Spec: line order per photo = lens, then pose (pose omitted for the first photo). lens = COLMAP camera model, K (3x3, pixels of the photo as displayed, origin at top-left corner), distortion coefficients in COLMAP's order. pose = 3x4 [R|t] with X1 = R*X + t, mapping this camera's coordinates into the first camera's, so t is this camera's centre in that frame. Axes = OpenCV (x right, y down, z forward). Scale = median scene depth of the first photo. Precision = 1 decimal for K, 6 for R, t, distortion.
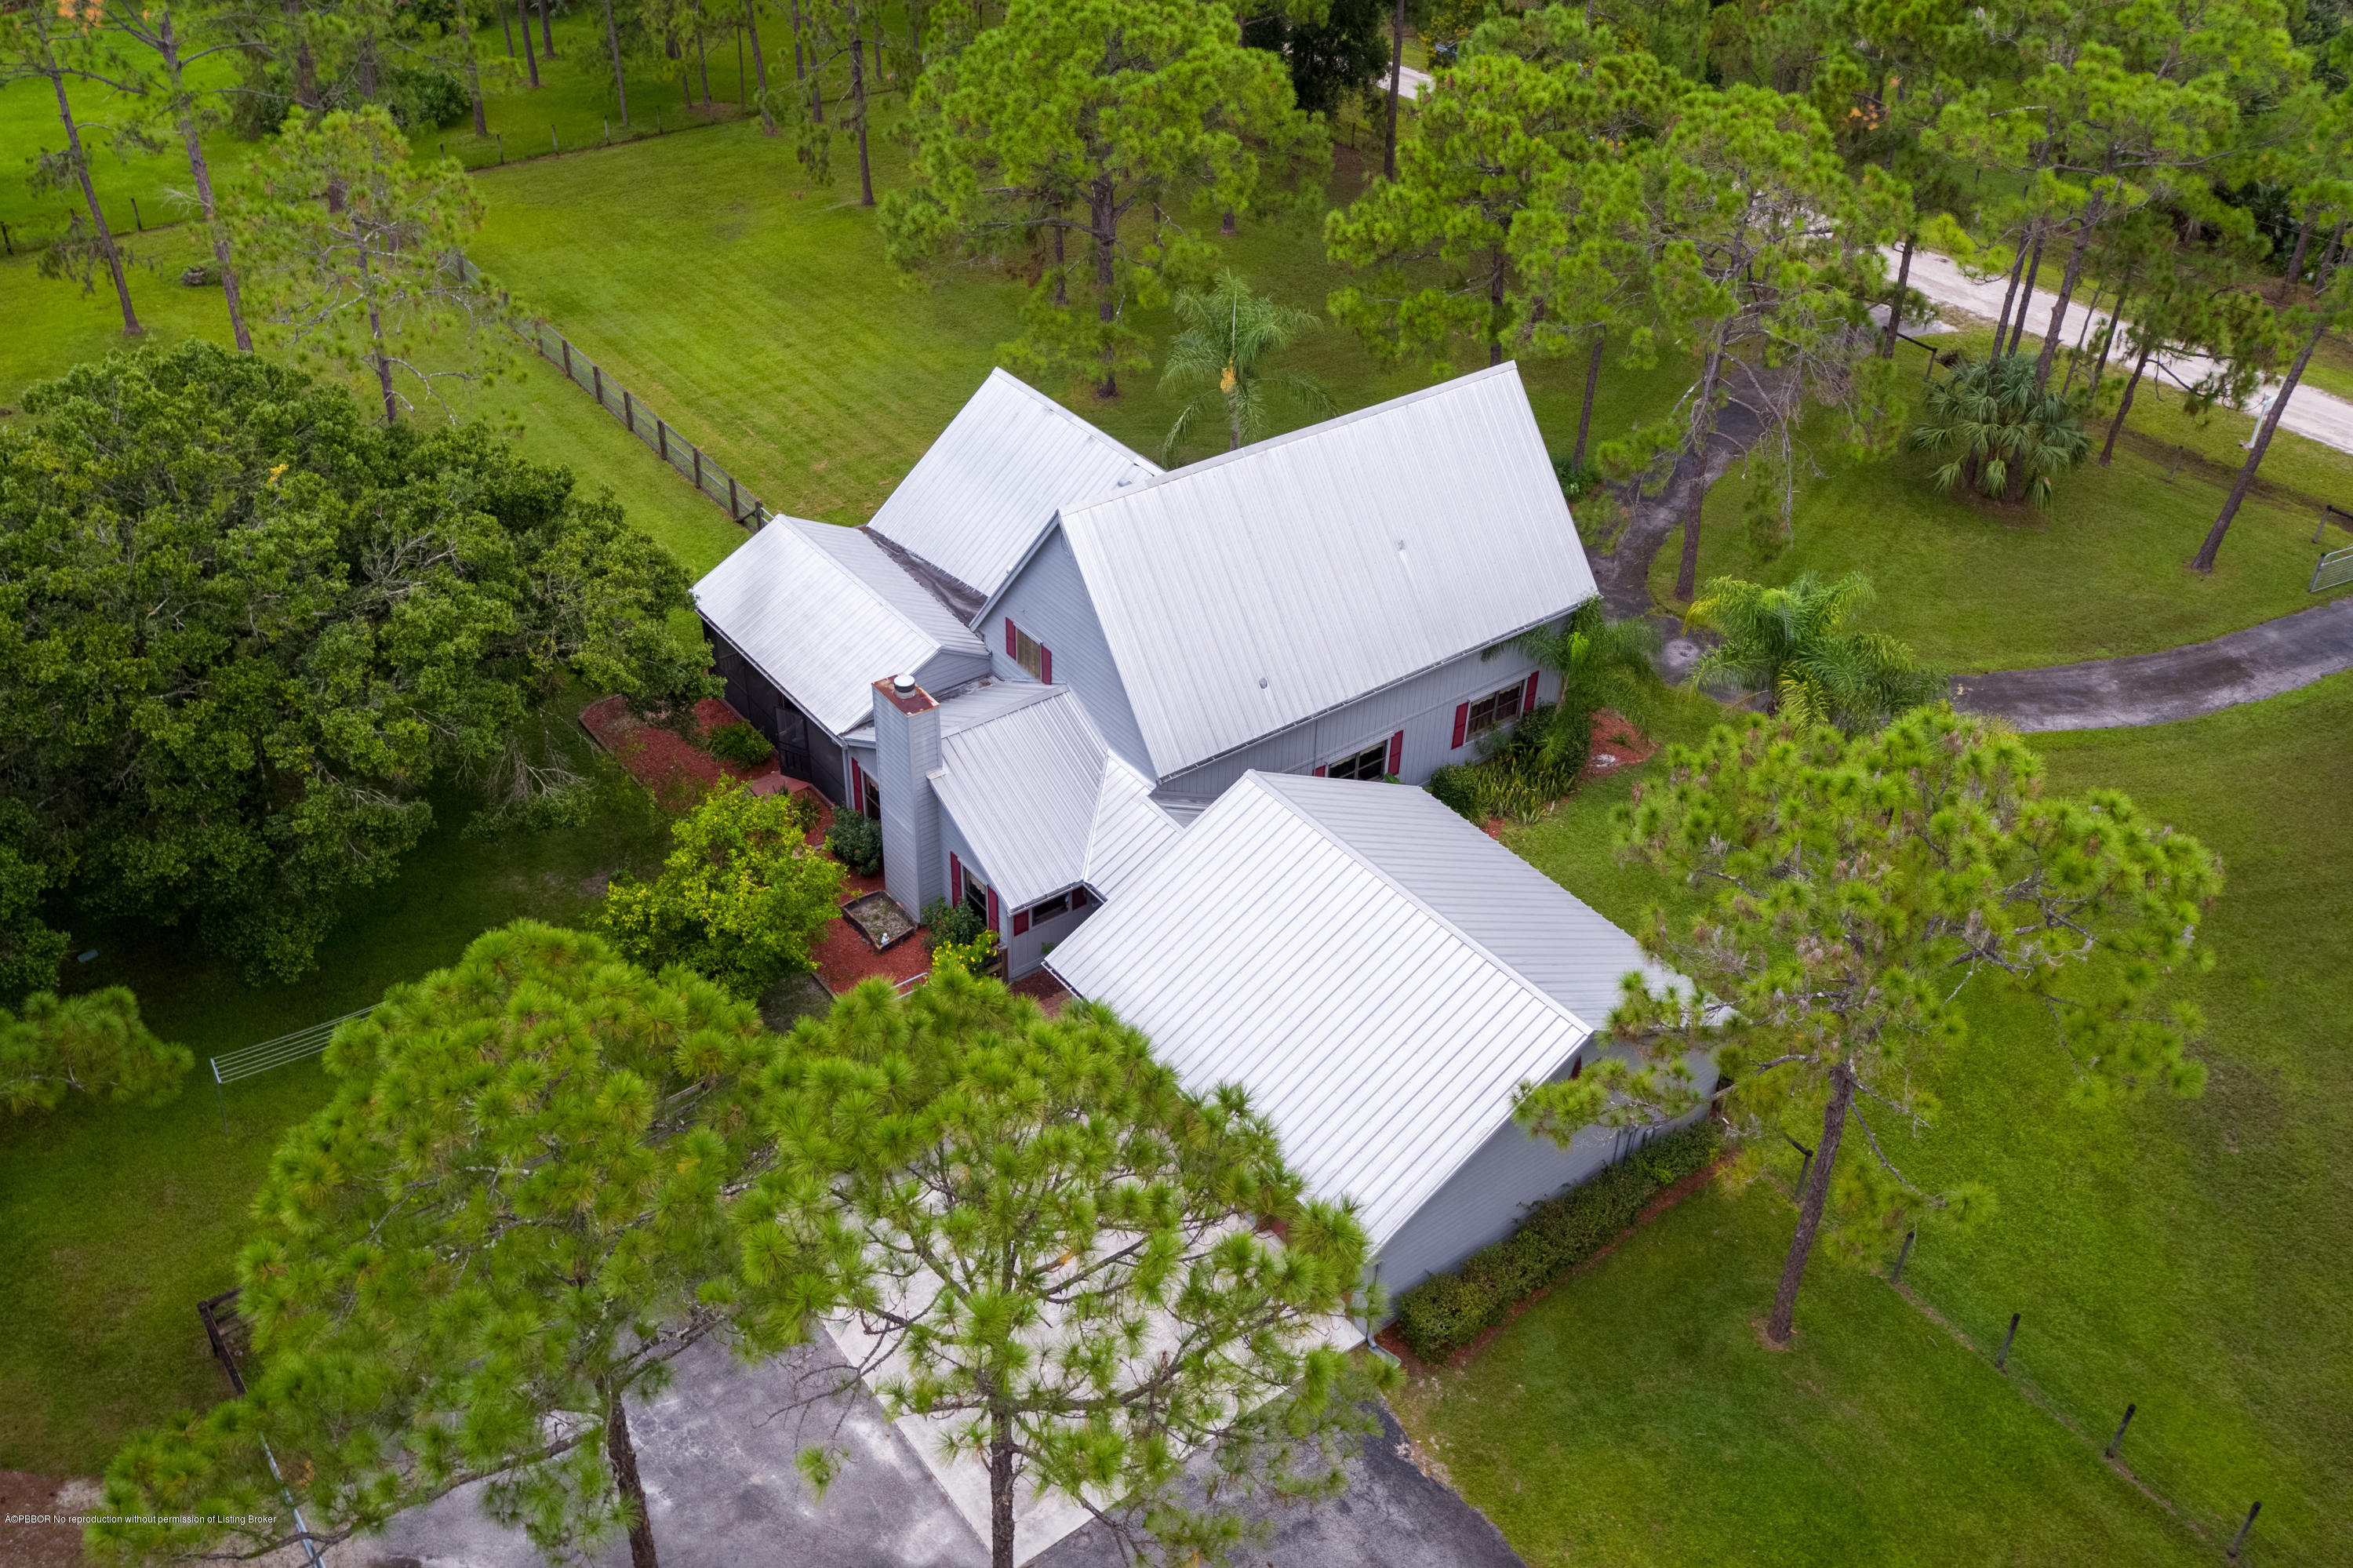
lens RADIAL K [[2000.2, 0, 1176.7], [0, 2000.2, 781.4], [0, 0, 1]] dist [-0.001449, 0.016928]
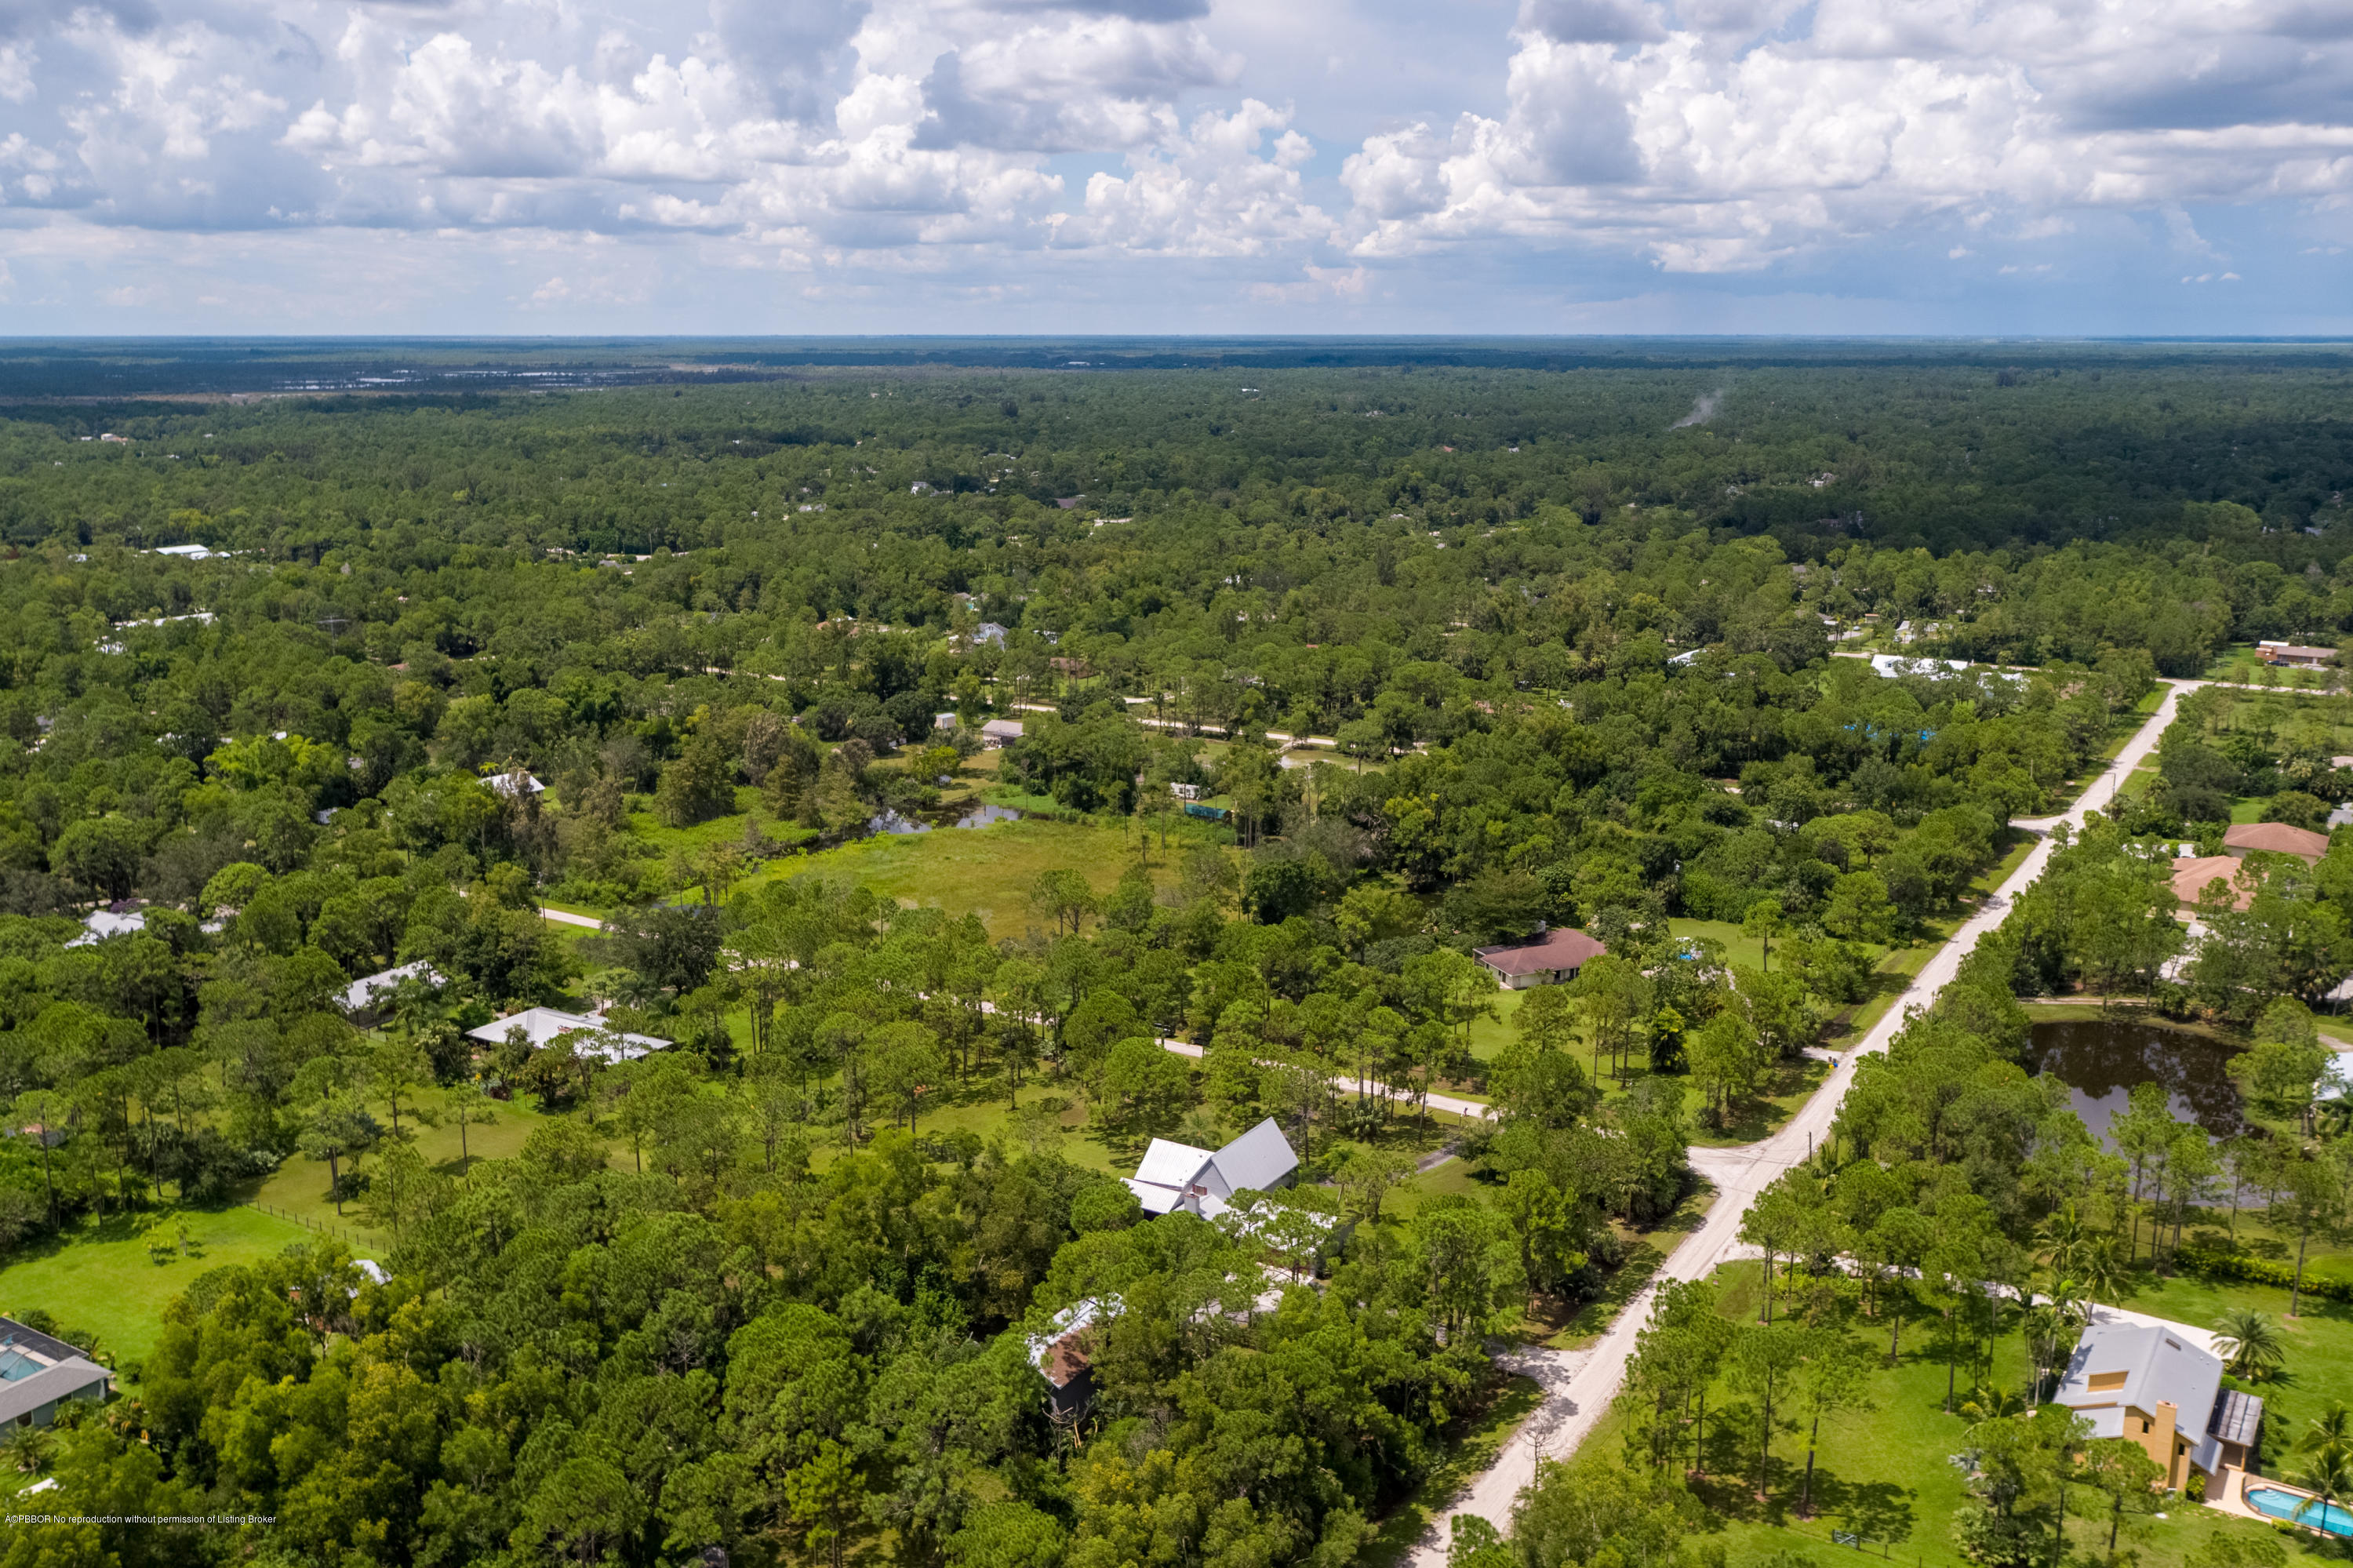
lens RADIAL K [[2000.2, 0, 1179.2], [0, 2000.2, 784.1], [0, 0, 1]] dist [-0.001449, 0.016928]
pose [[0.933412, -0.088330, 0.347765, -1.265846], [0.213877, 0.915185, -0.341604, 0.499853], [-0.288095, 0.393237, 0.873136, -2.637452]]
